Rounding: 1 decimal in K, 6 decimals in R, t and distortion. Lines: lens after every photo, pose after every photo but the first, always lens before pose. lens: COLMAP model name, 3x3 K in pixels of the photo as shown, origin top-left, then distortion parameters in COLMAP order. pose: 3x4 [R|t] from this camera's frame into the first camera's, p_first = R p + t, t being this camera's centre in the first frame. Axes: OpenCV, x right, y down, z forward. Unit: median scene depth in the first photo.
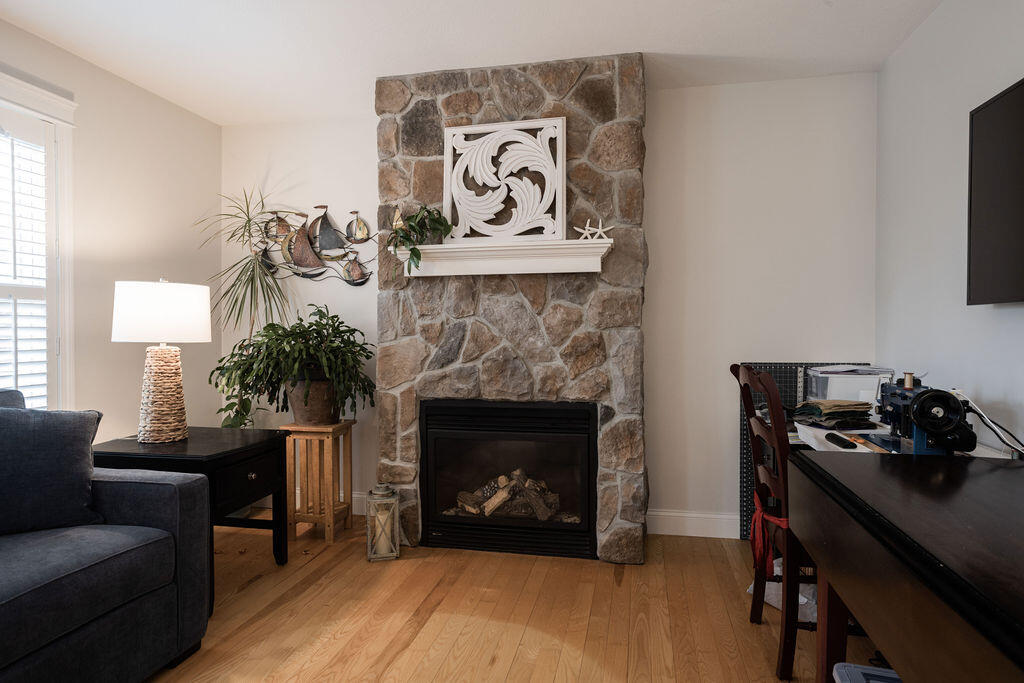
lens RADIAL K [[591.2, 0, 513.1], [0, 591.2, 335.6], [0, 0, 1]] dist [-0.055508, 0.053620]
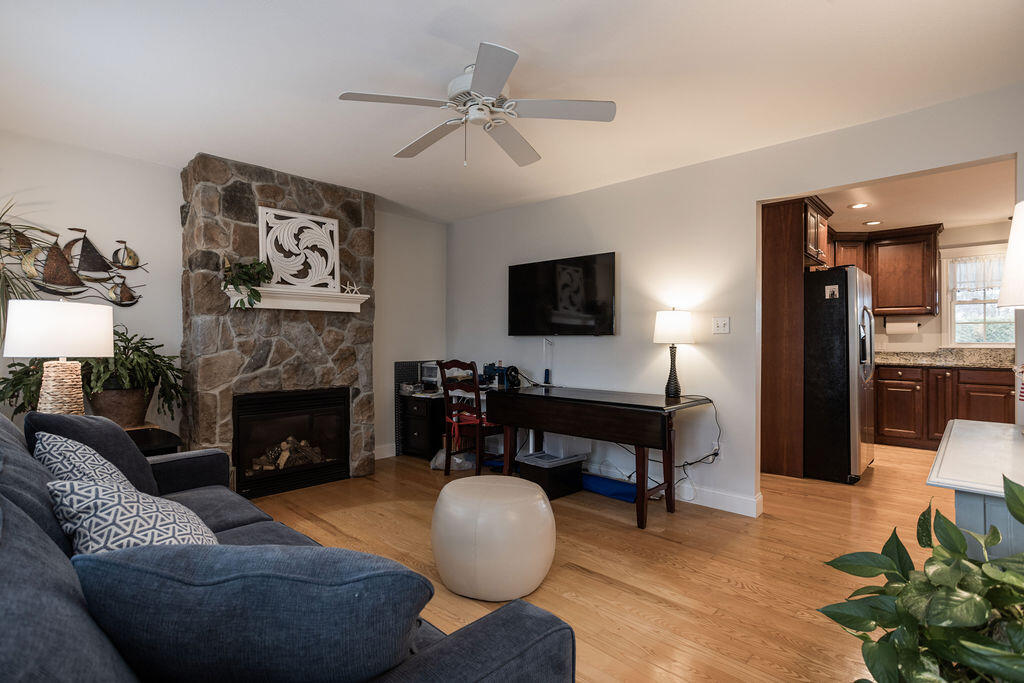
lens RADIAL K [[494.6, 0, 510.7], [0, 494.6, 336.8], [0, 0, 1]] dist [-0.056760, 0.036974]
pose [[0.523780, 0.010656, 0.851787, -0.814922], [0.008008, 0.999816, -0.017432, -0.004145], [-0.851816, 0.015952, 0.523599, -0.157090]]
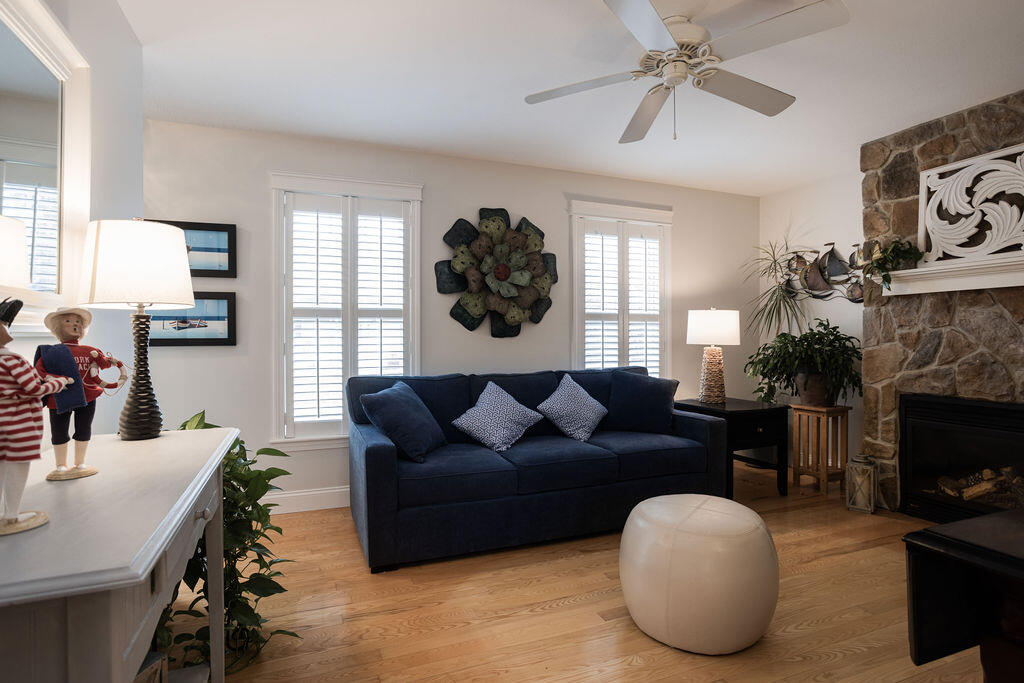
lens RADIAL K [[533.7, 0, 507.5], [0, 533.7, 337.4], [0, 0, 1]] dist [-0.051553, 0.029403]
pose [[0.555163, 0.000588, -0.831741, 0.310199], [-0.008673, 0.999949, -0.005081, 0.002882], [0.831696, 0.010034, 0.555140, -0.311970]]
